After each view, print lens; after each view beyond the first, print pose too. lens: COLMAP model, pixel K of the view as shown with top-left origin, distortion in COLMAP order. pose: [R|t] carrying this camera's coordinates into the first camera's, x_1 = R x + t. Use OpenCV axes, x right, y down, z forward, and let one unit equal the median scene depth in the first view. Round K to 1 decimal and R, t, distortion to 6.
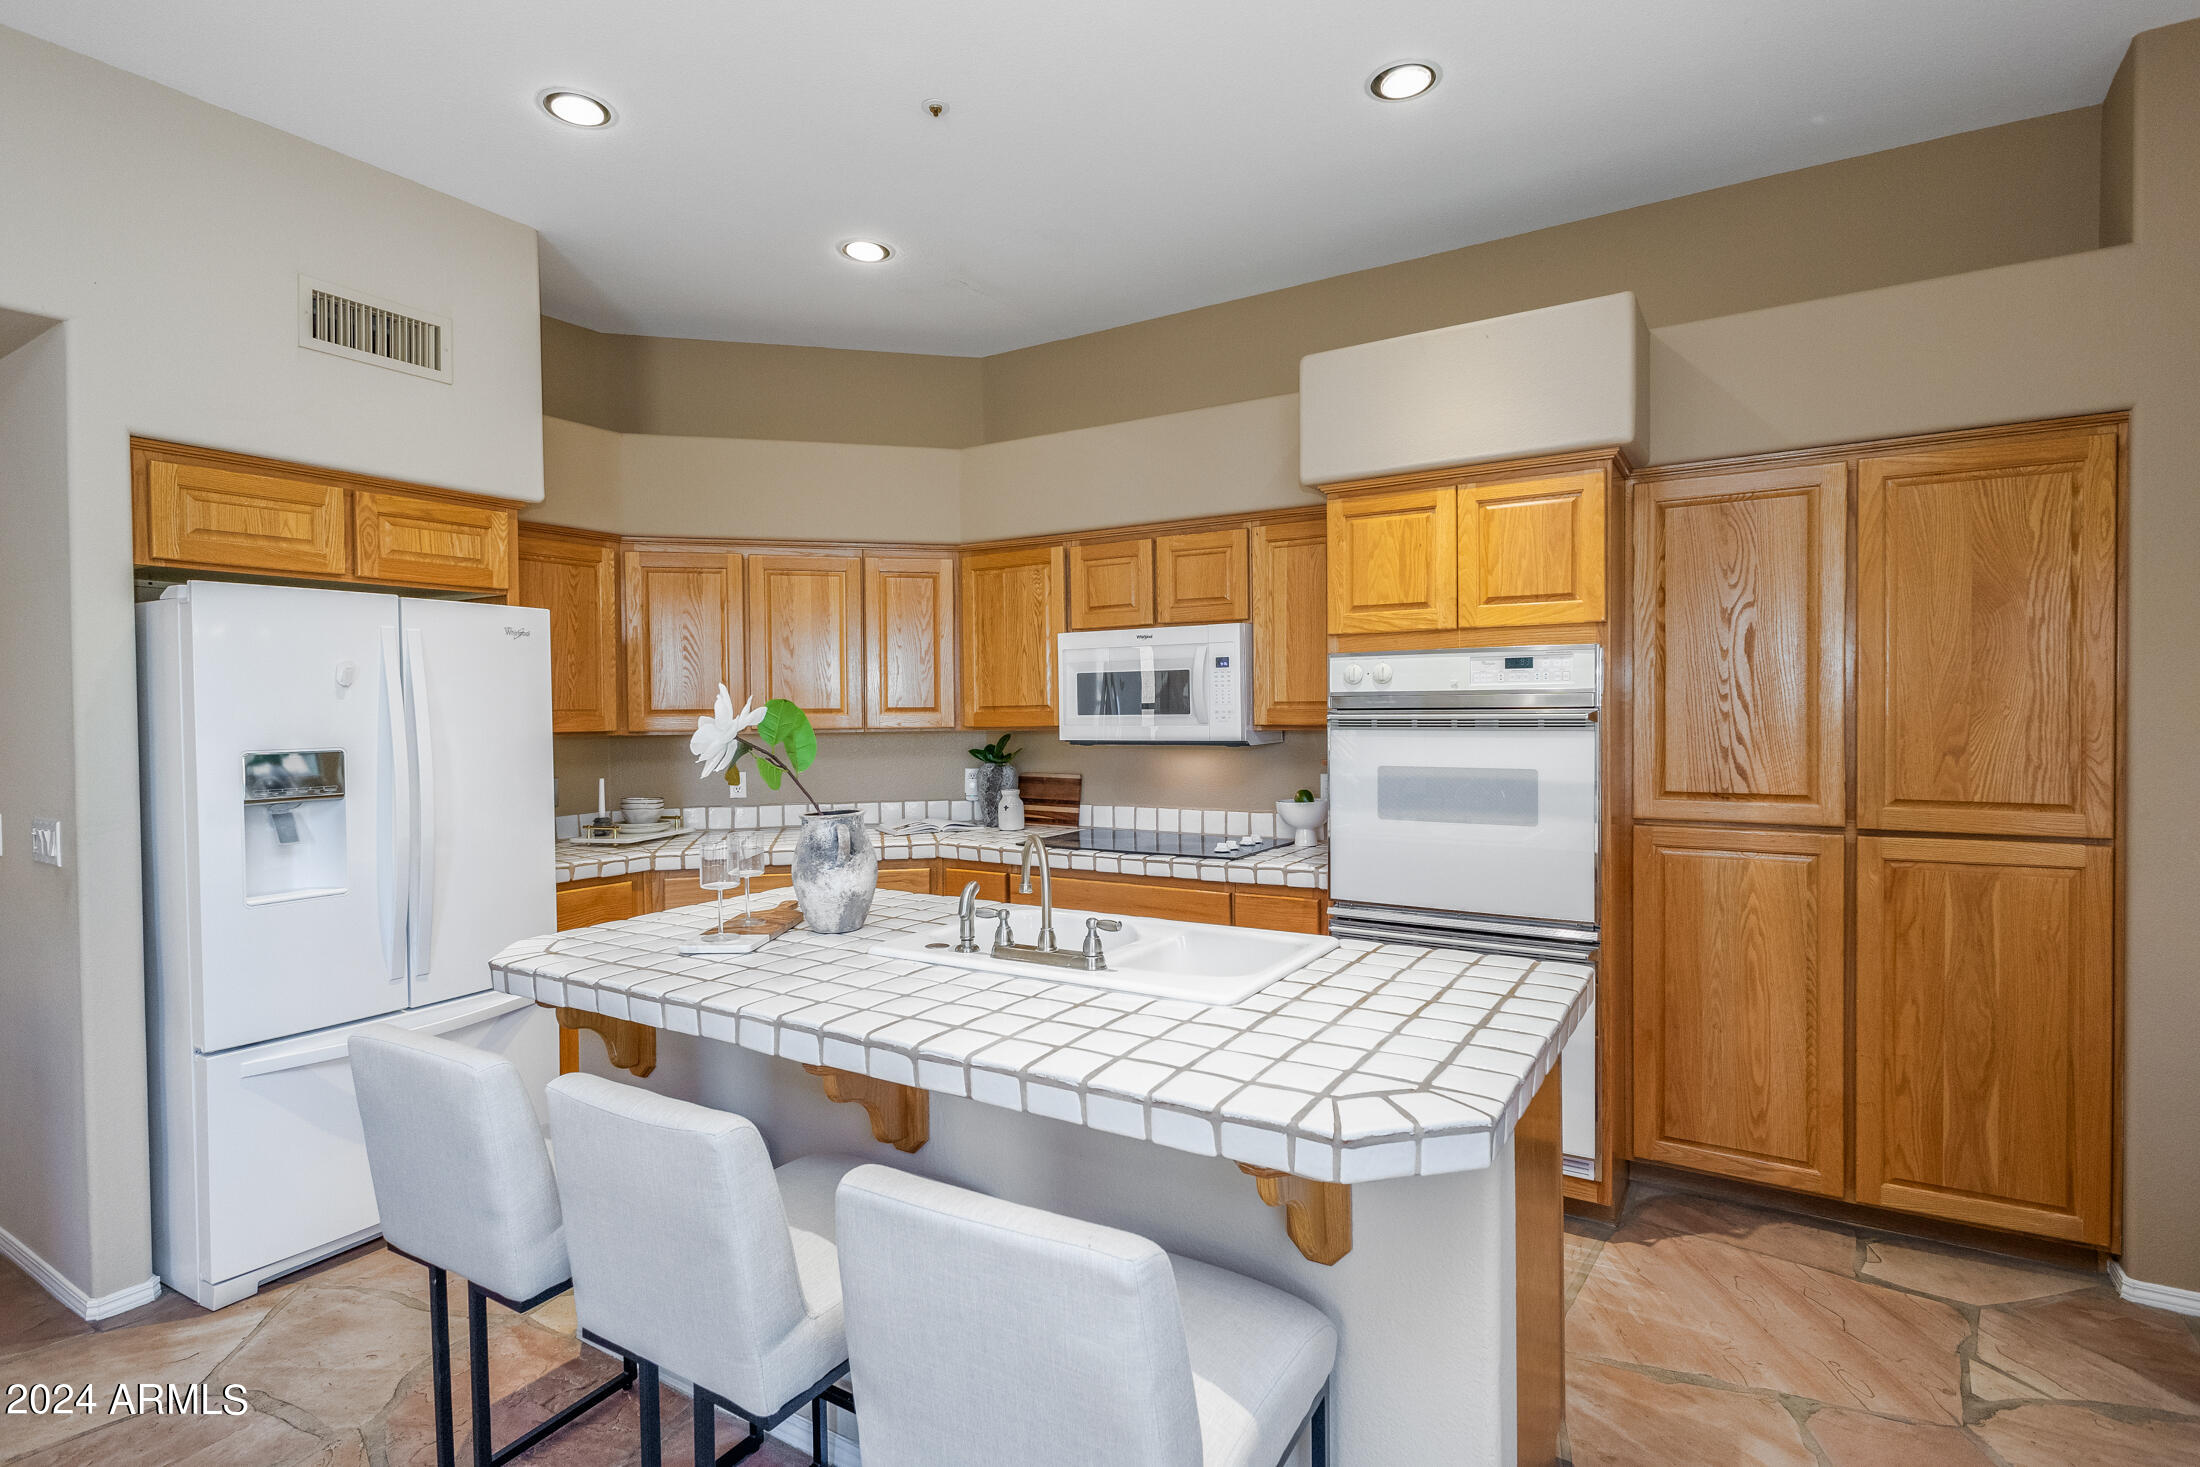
lens RADIAL K [[1079.5, 0, 1100.3], [0, 1079.5, 729.0], [0, 0, 1]] dist [0.004393, -0.000103]
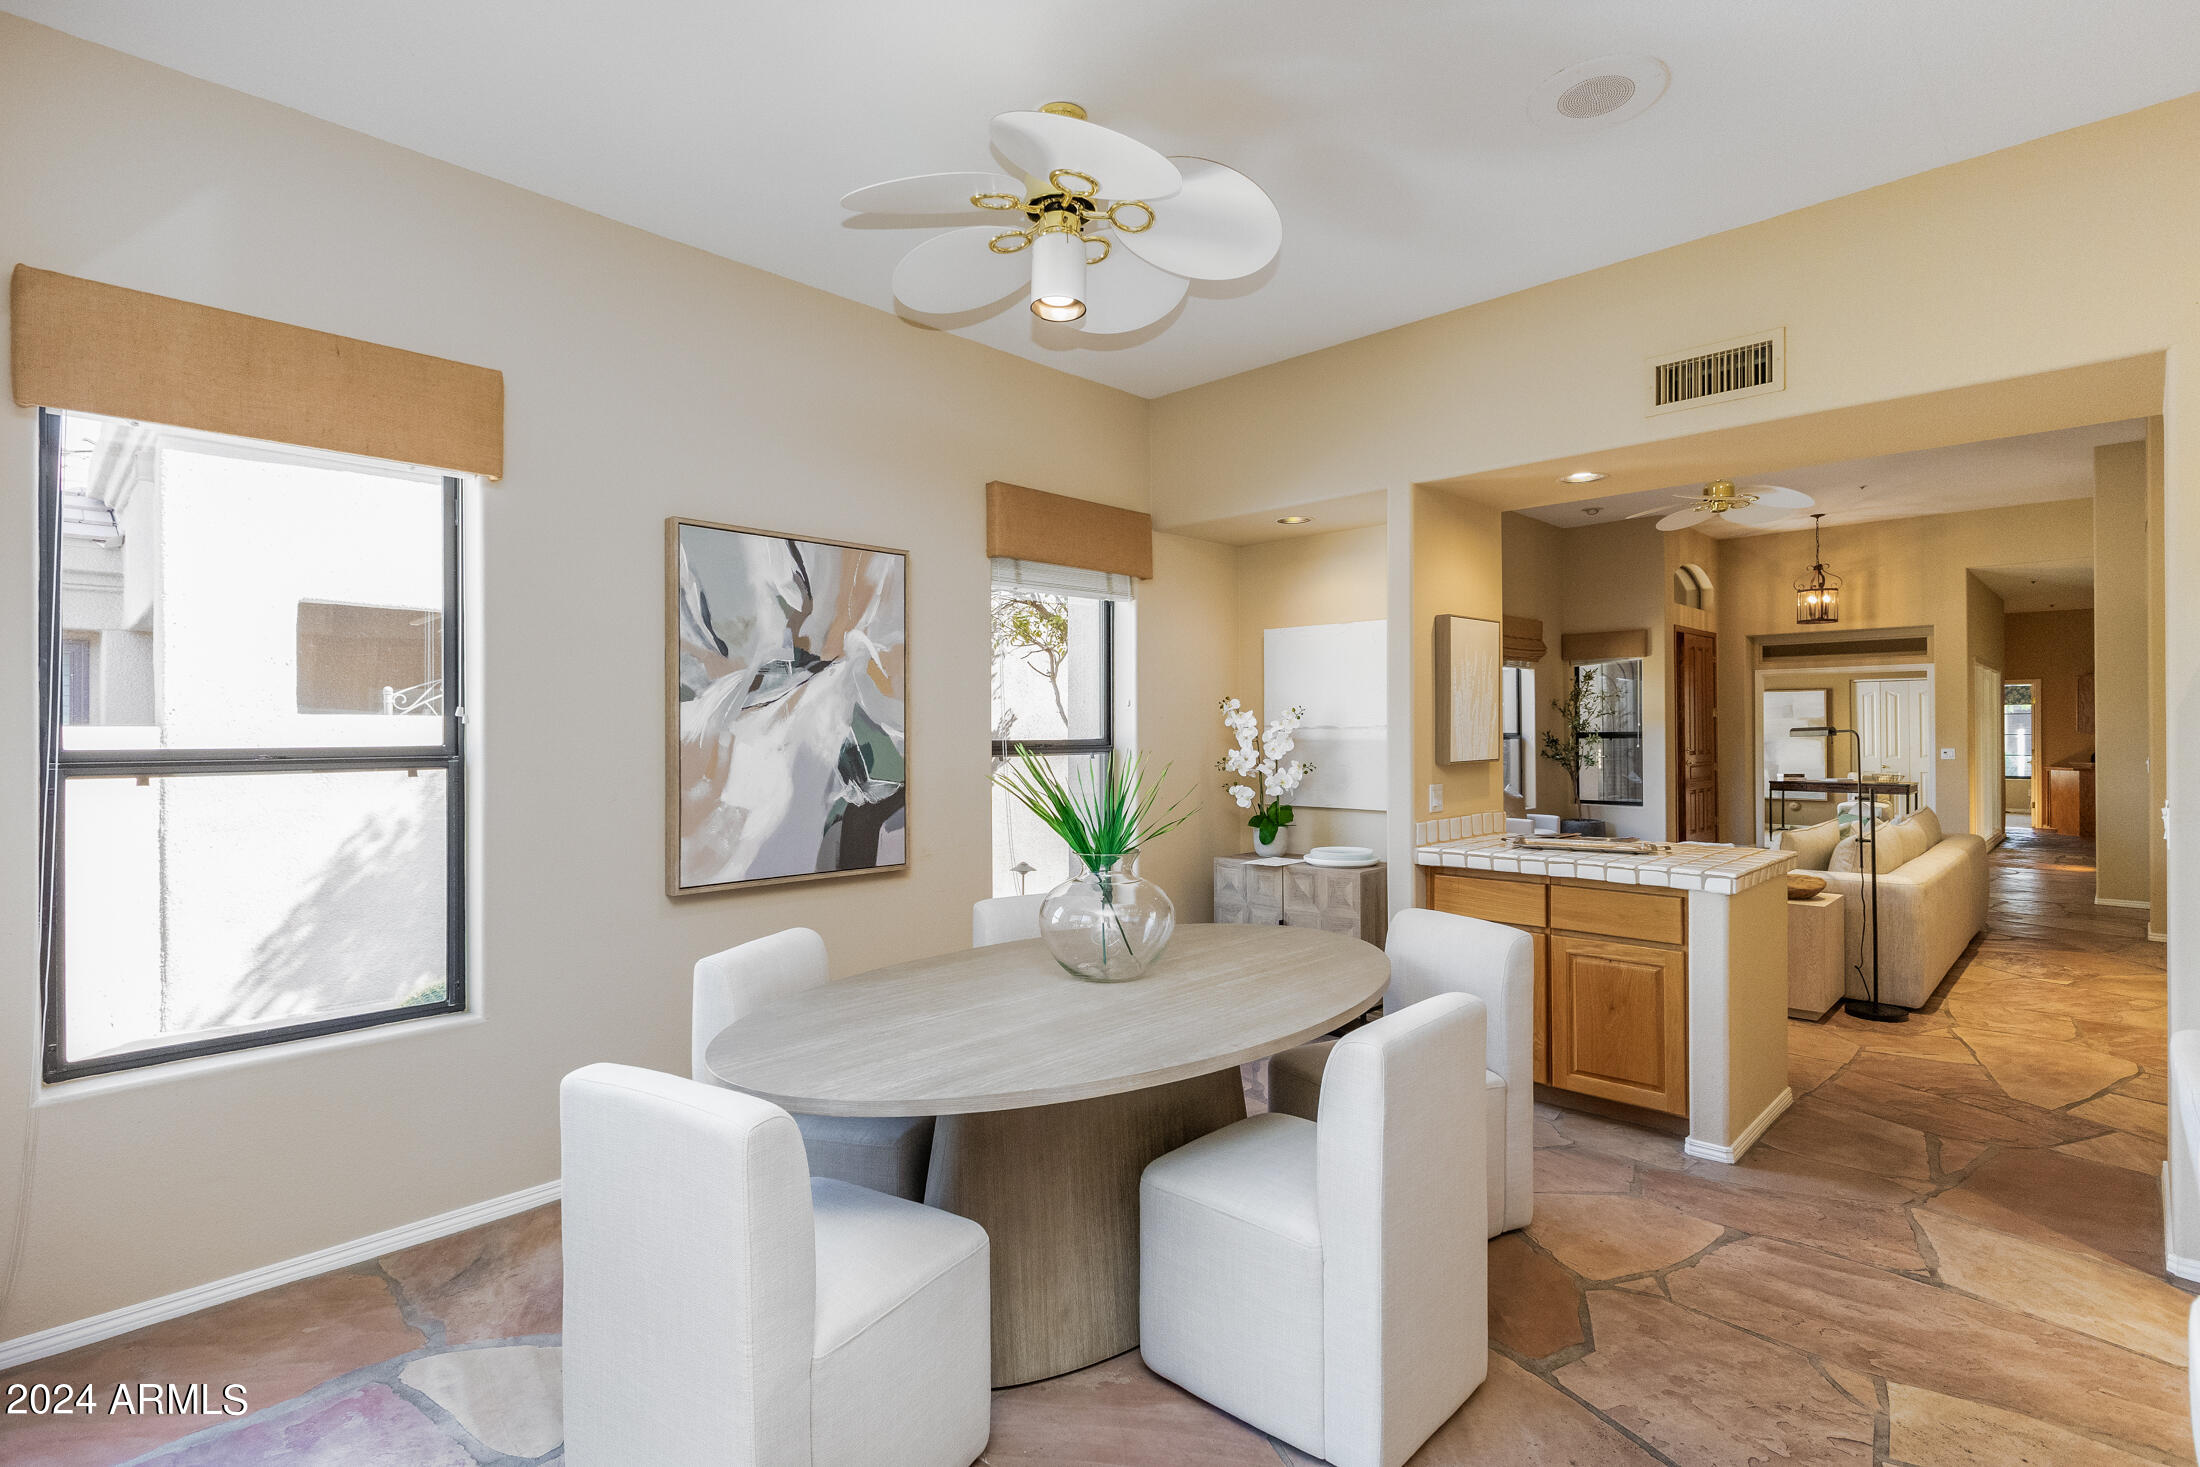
lens RADIAL K [[1050.9, 0, 1104.9], [0, 1050.9, 727.2], [0, 0, 1]] dist [0.005495, -0.000667]
pose [[-0.213757, 0.007934, -0.976855, 0.257466], [-0.011705, 0.999874, 0.010682, 0.004481], [0.976817, 0.013717, -0.213638, 0.151290]]
